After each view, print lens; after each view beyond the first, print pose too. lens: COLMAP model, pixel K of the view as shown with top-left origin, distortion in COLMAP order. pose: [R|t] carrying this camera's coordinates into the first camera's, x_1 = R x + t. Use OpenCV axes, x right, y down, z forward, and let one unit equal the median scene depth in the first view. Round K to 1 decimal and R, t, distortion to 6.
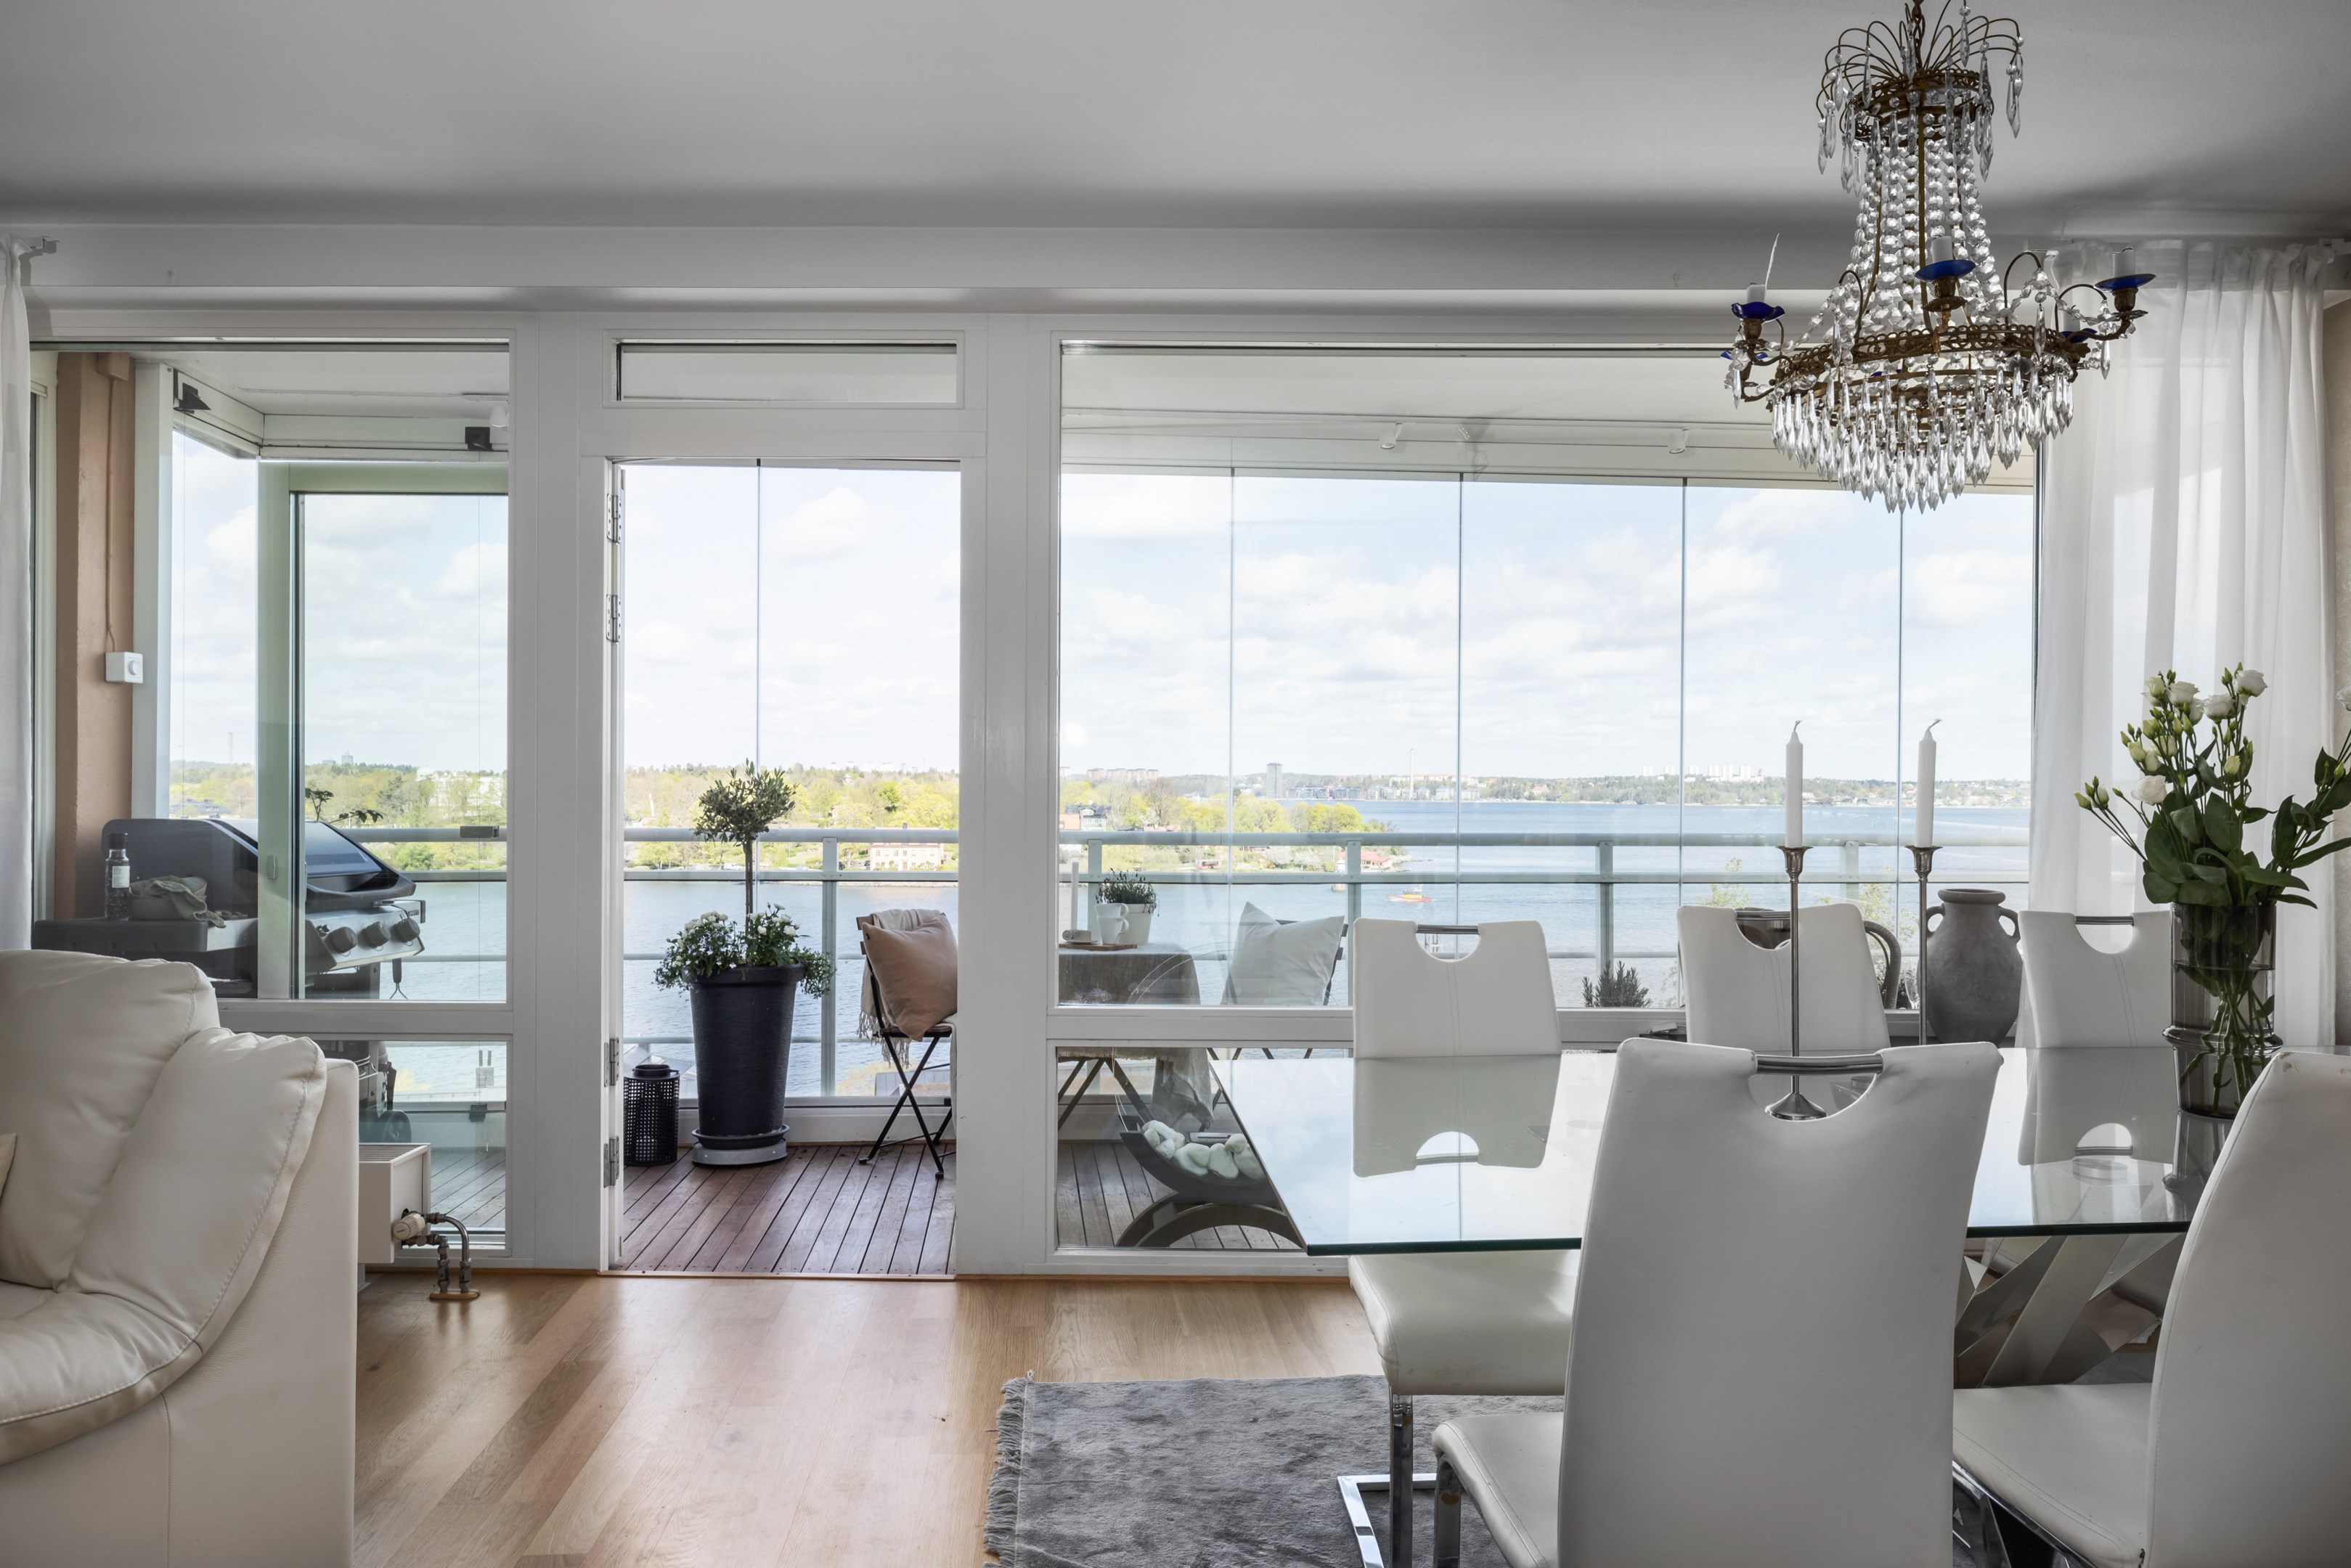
lens RADIAL K [[1516.9, 0, 1179.8], [0, 1516.9, 789.1], [0, 0, 1]] dist [-0.001322, -0.000523]
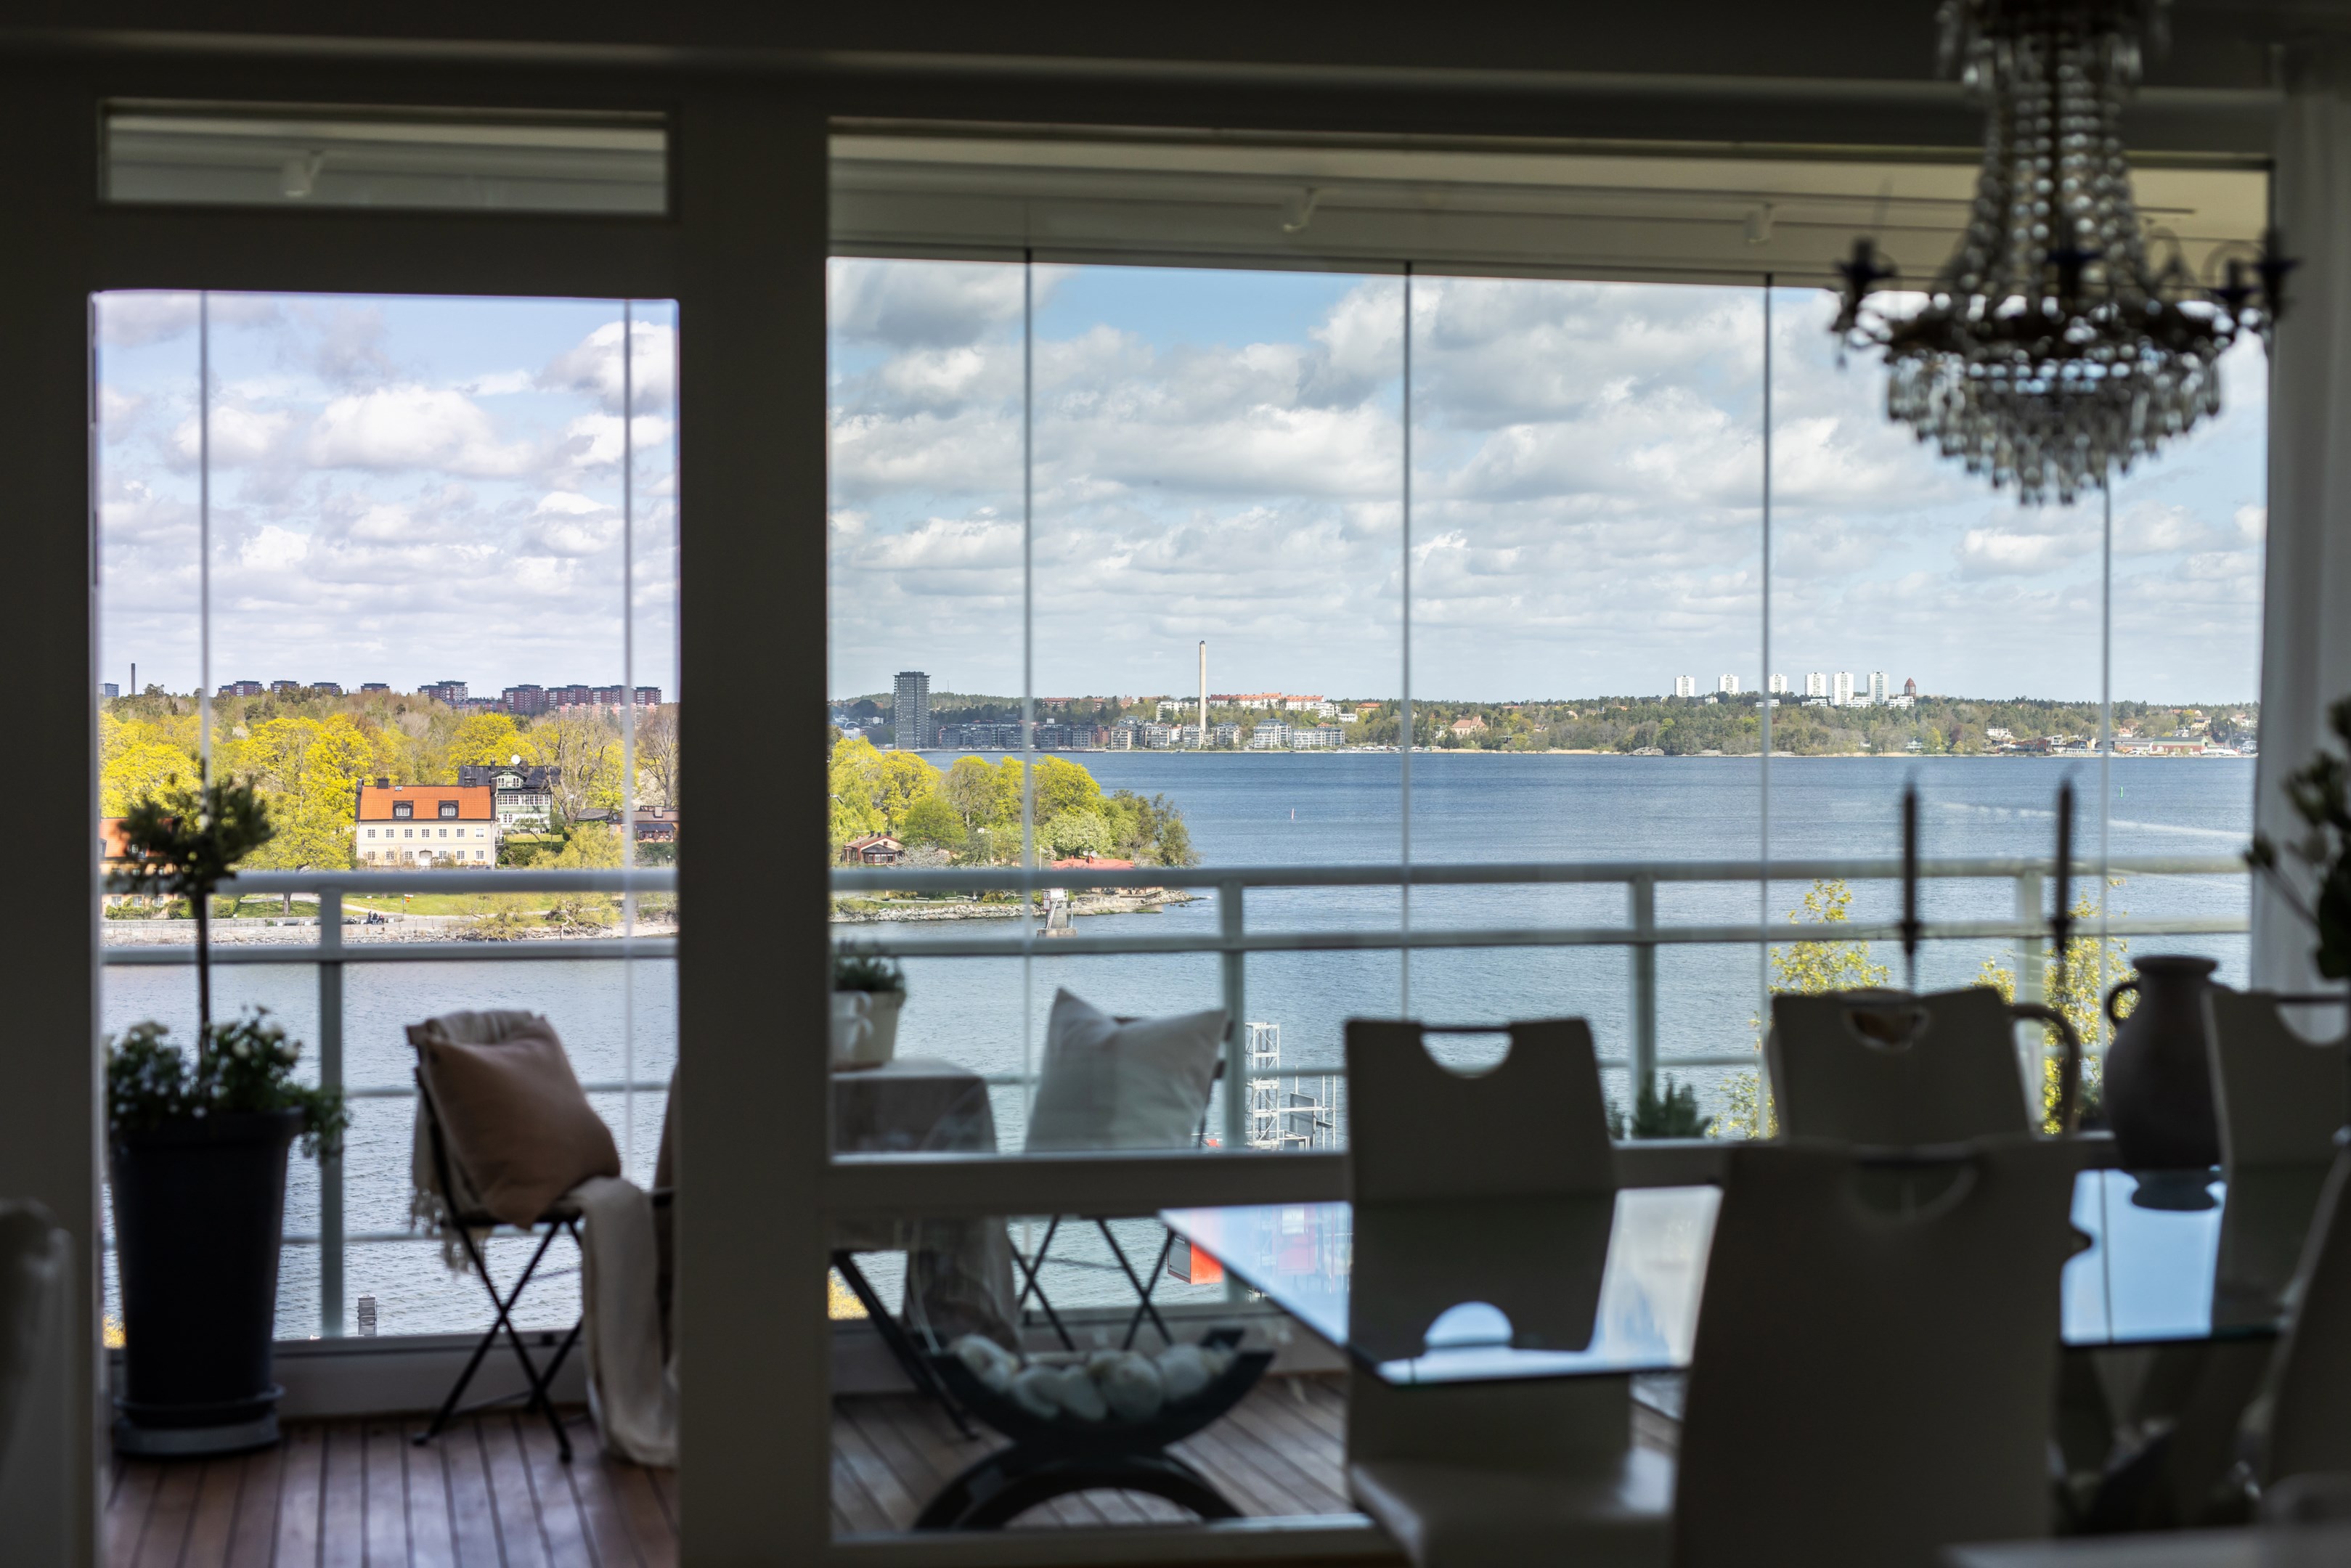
lens RADIAL K [[3241.5, 0, 1175.5], [0, 3241.5, 784.0], [0, 0, 1]] dist [-0.022819, 0.038076]
pose [[0.989757, -0.008540, 0.142507, -0.096925], [0.006068, 0.999824, 0.017769, -0.028574], [-0.142634, -0.016723, 0.989634, -0.276125]]
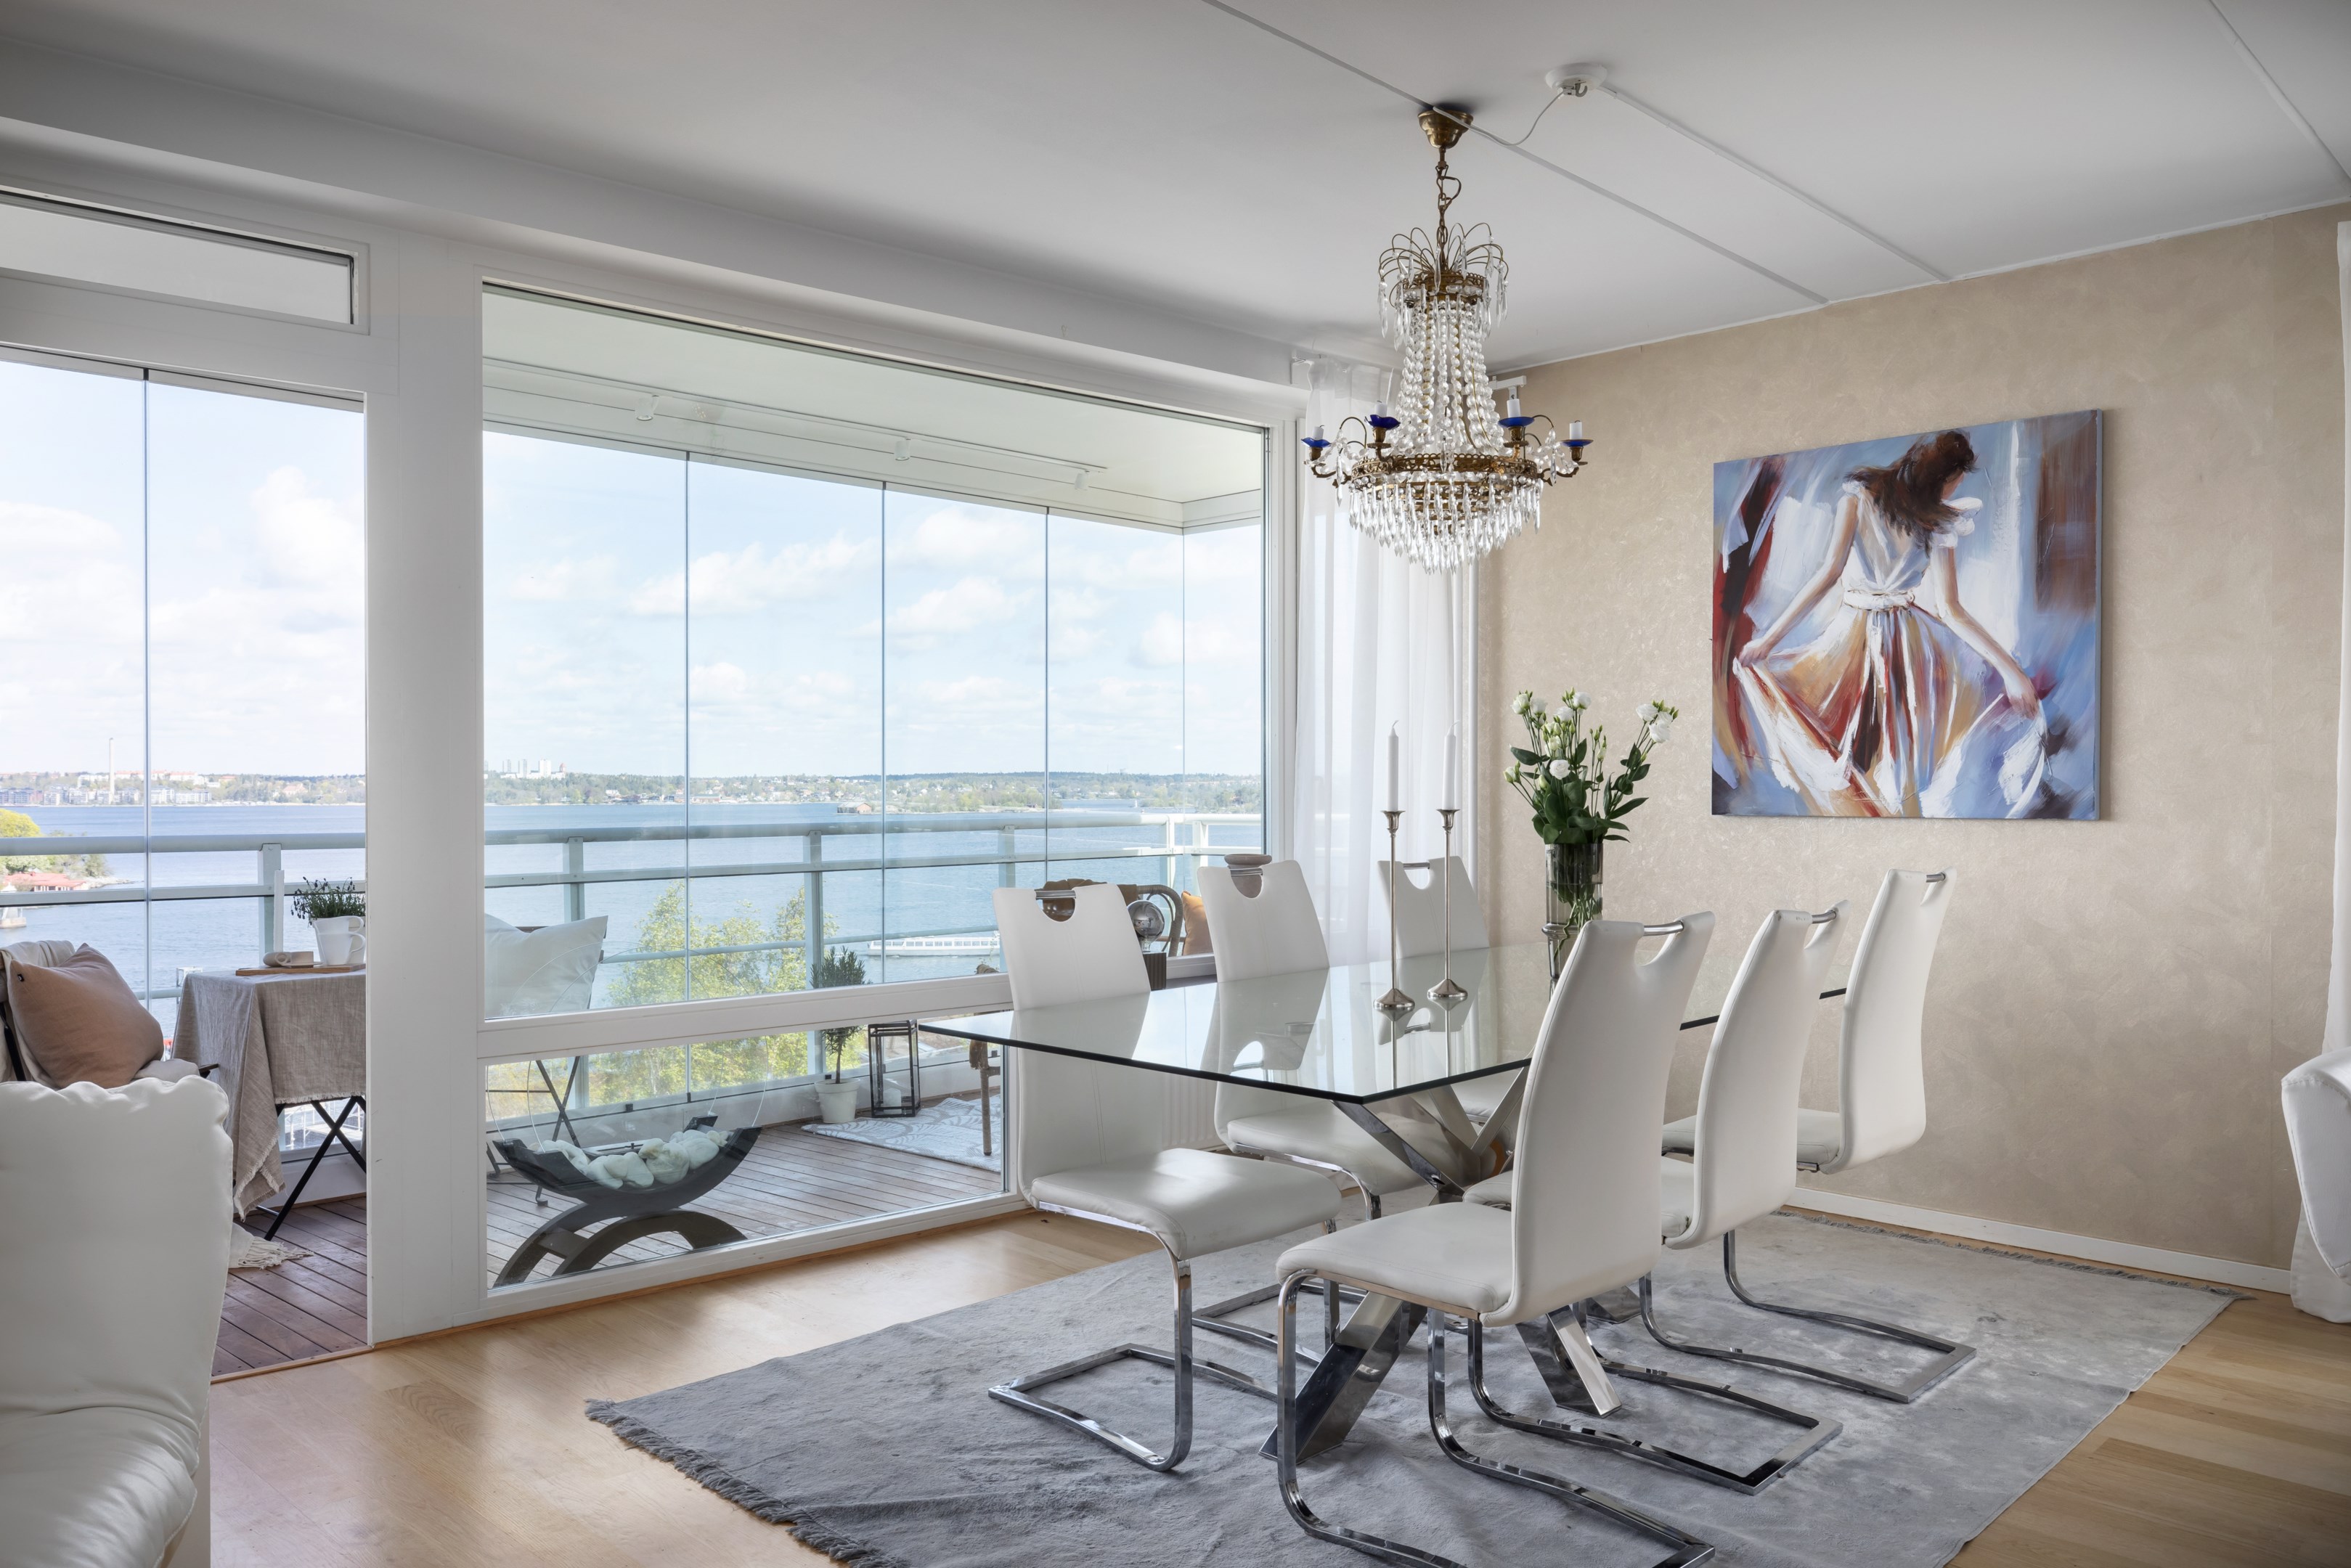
lens RADIAL K [[1686.6, 0, 1176.1], [0, 1686.6, 793.9], [0, 0, 1]] dist [0.000009, -0.001112]
pose [[0.755366, -0.011242, 0.655207, -0.313307], [0.008420, 0.999937, 0.007450, 0.003820], [-0.655249, -0.000110, 0.755413, -0.014339]]
